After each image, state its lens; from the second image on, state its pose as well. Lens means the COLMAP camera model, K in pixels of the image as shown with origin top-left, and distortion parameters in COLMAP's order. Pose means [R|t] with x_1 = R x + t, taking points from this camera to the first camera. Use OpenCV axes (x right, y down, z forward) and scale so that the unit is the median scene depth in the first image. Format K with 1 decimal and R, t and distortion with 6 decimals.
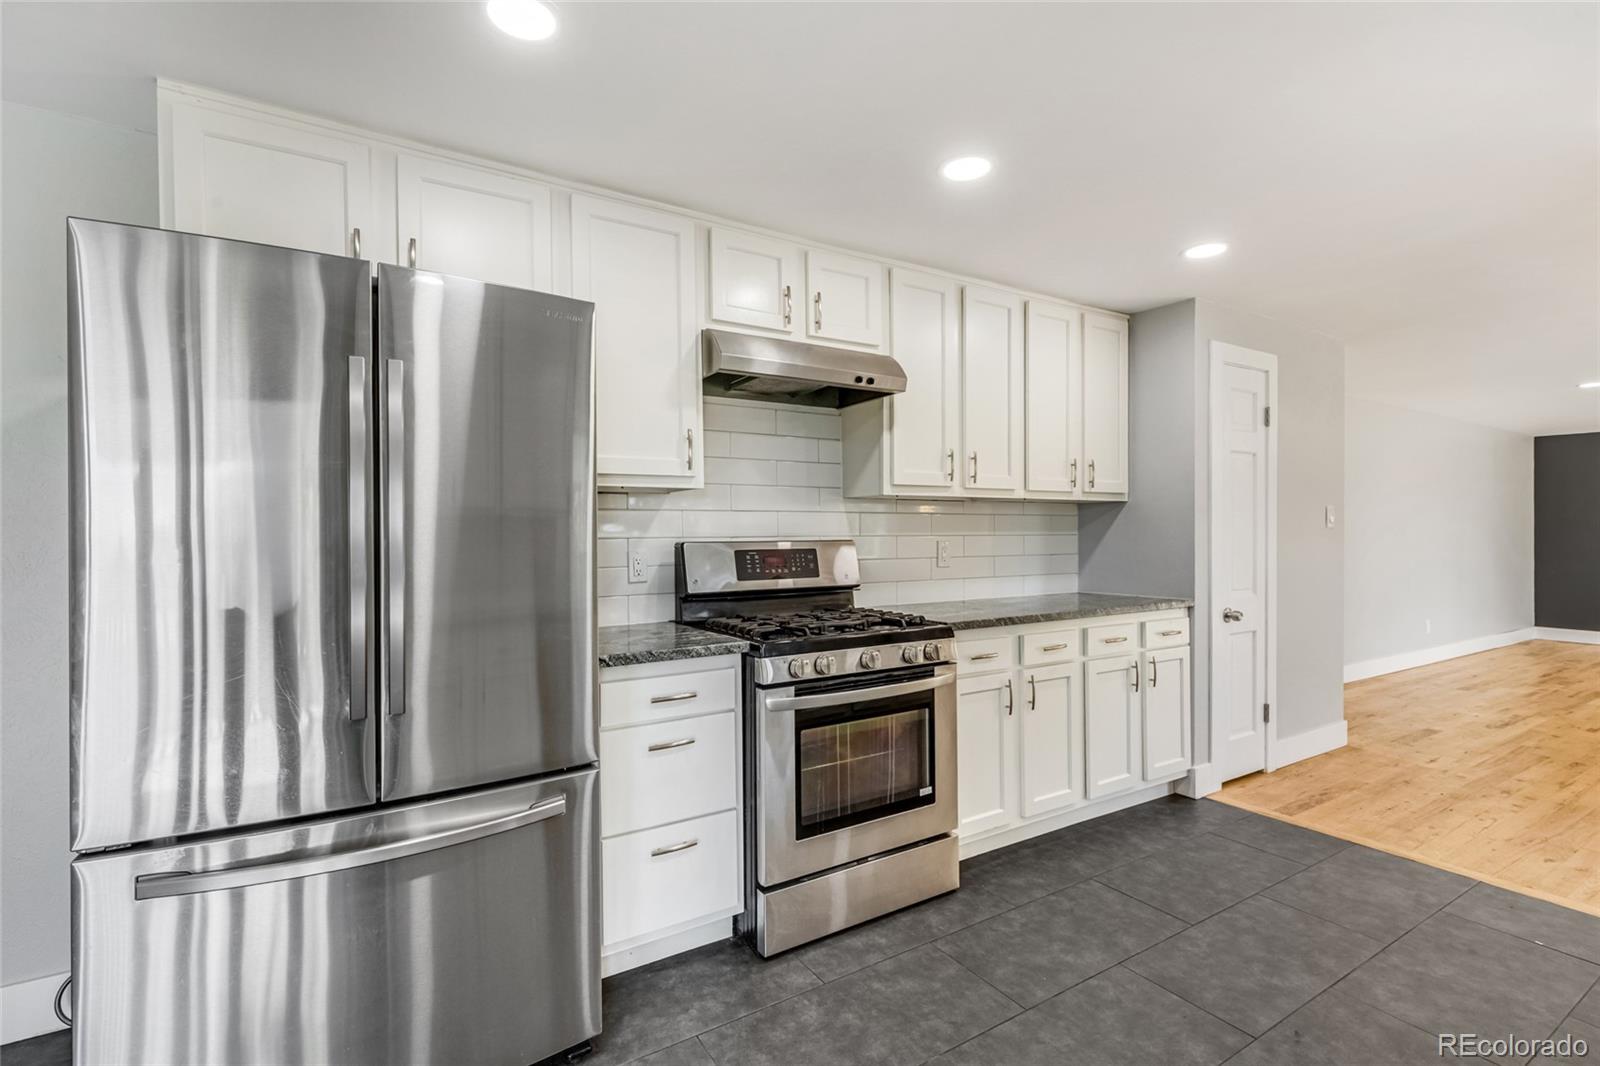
lens RADIAL K [[728.7, 0, 804.5], [0, 728.7, 536.3], [0, 0, 1]] dist [0.002533, 0.000246]
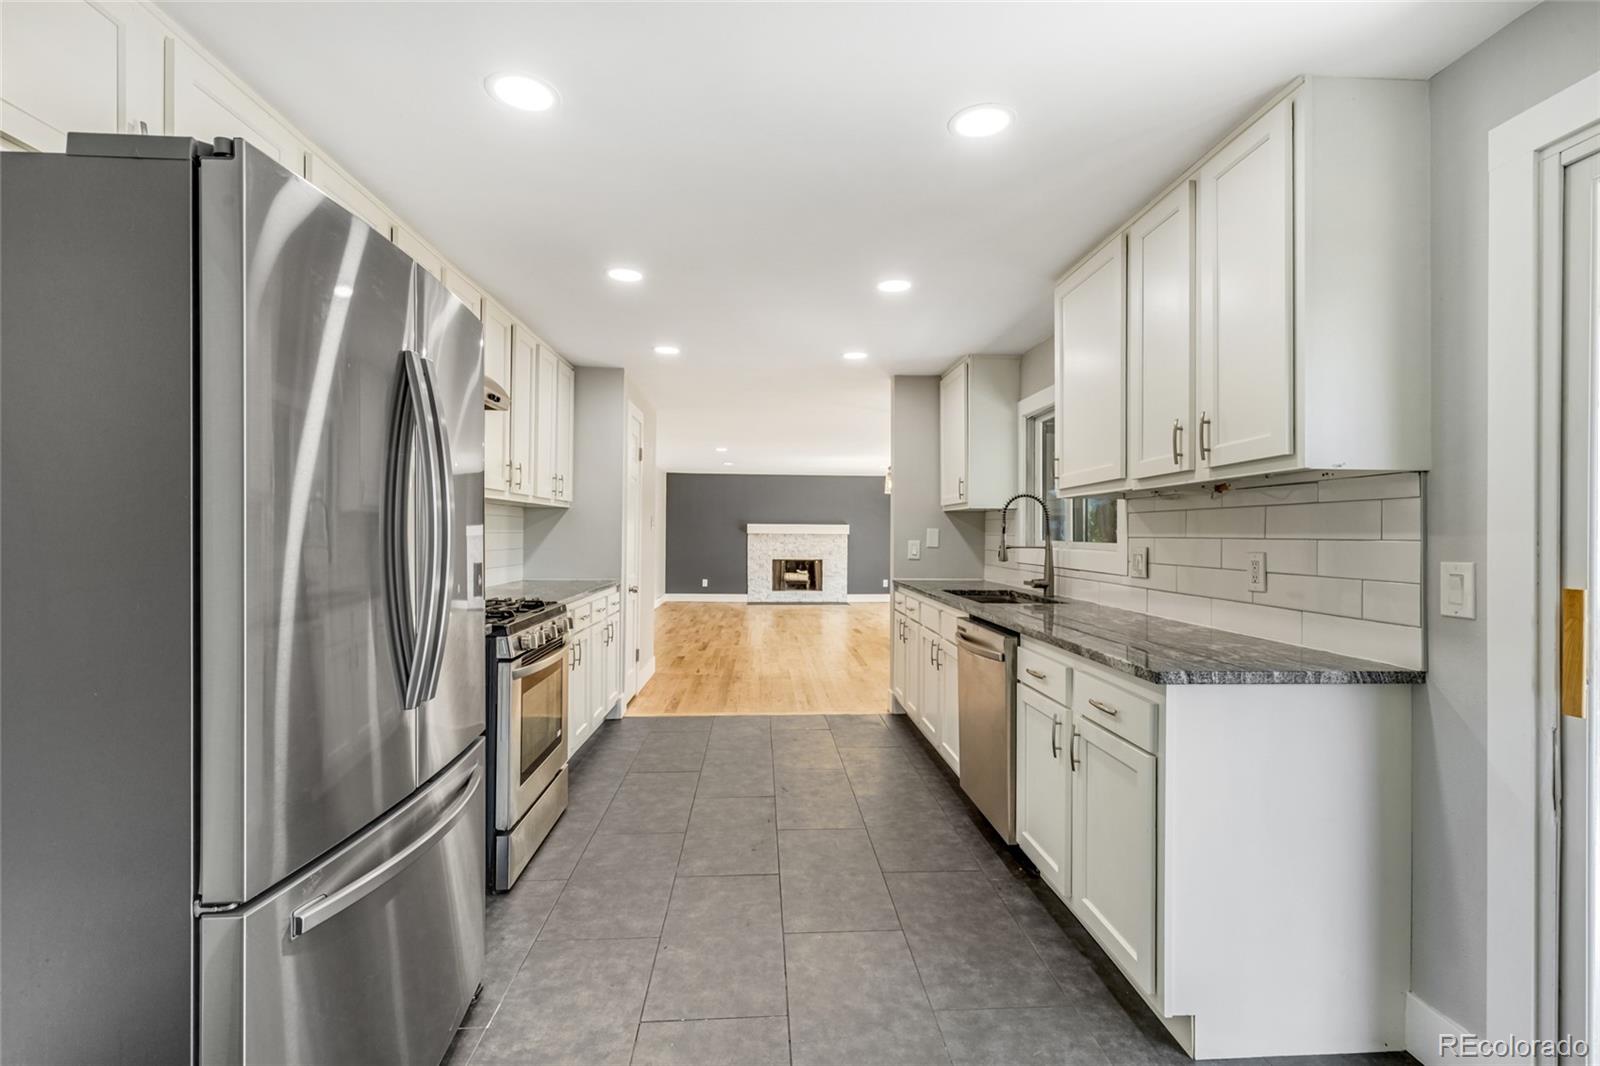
lens RADIAL K [[717.4, 0, 800.0], [0, 717.4, 533.0], [0, 0, 1]] dist [0.008848, -0.001122]
pose [[0.479721, 0.010483, 0.877359, -0.803235], [-0.010085, 0.999928, -0.006433, 0.002013], [-0.877363, -0.005763, 0.479792, 0.026519]]
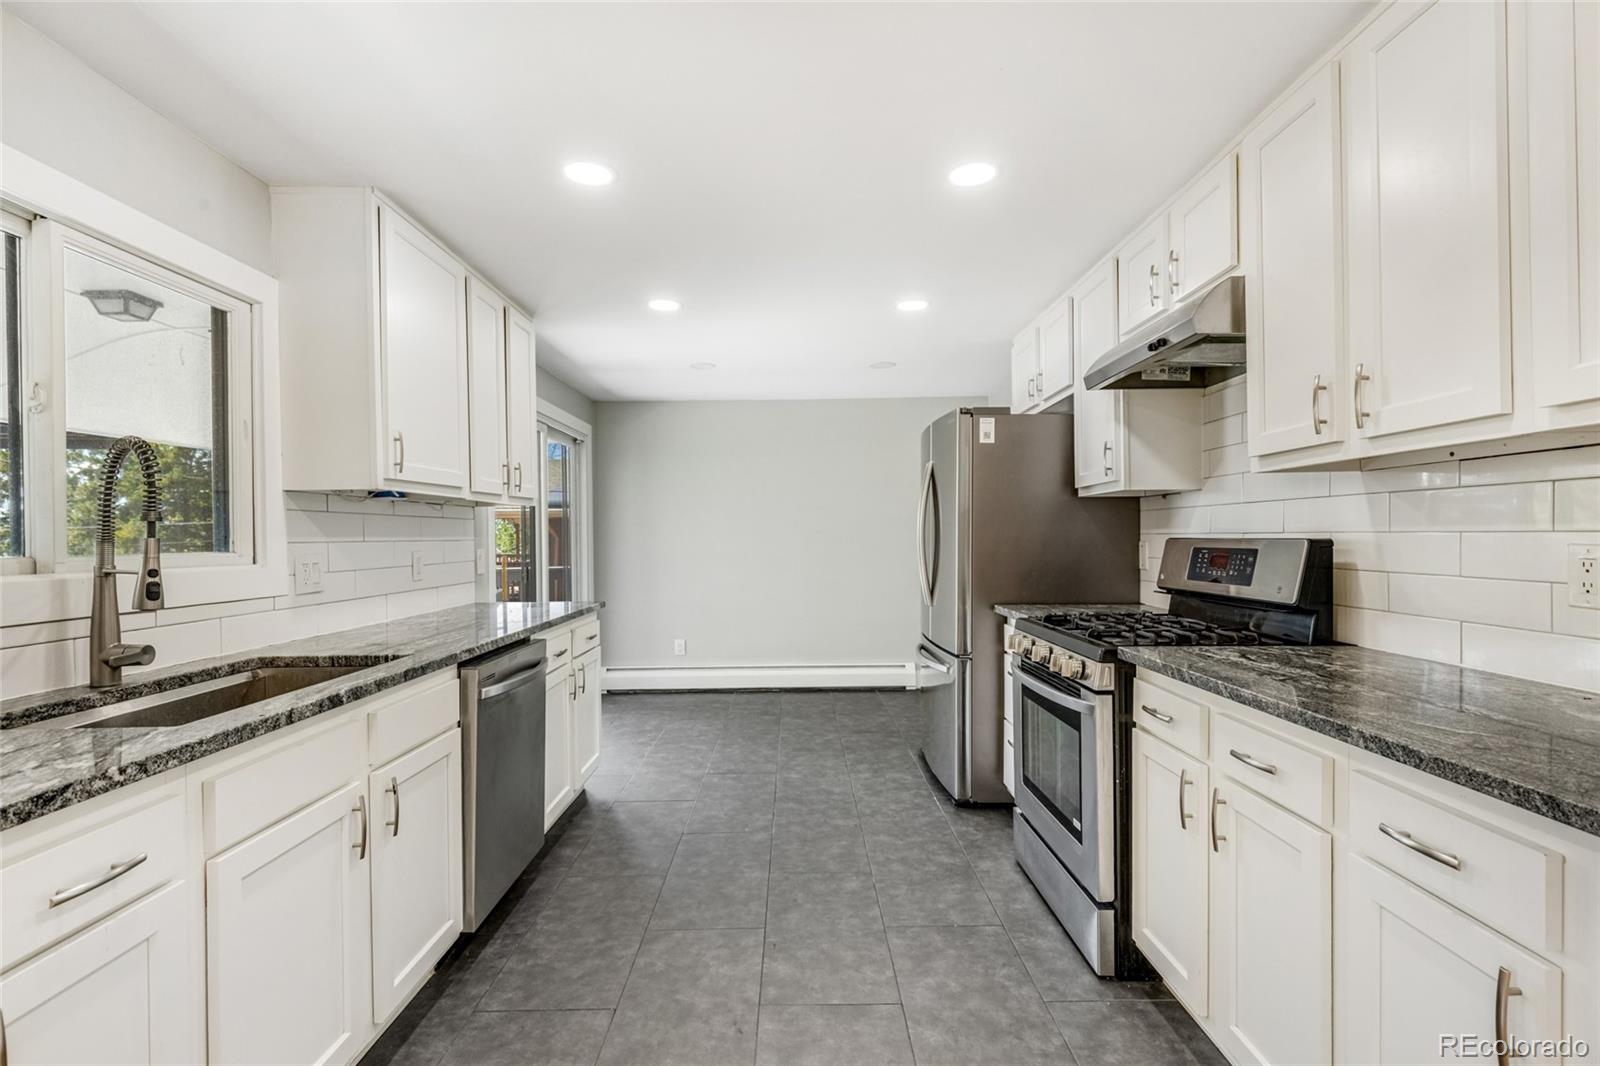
lens RADIAL K [[728.7, 0, 804.5], [0, 728.7, 536.3], [0, 0, 1]] dist [0.002533, 0.000246]
pose [[-0.518609, 0.010626, -0.854945, 1.179989], [0.014087, 0.999893, 0.003883, -0.007860], [0.854895, -0.010030, -0.518704, 1.276549]]
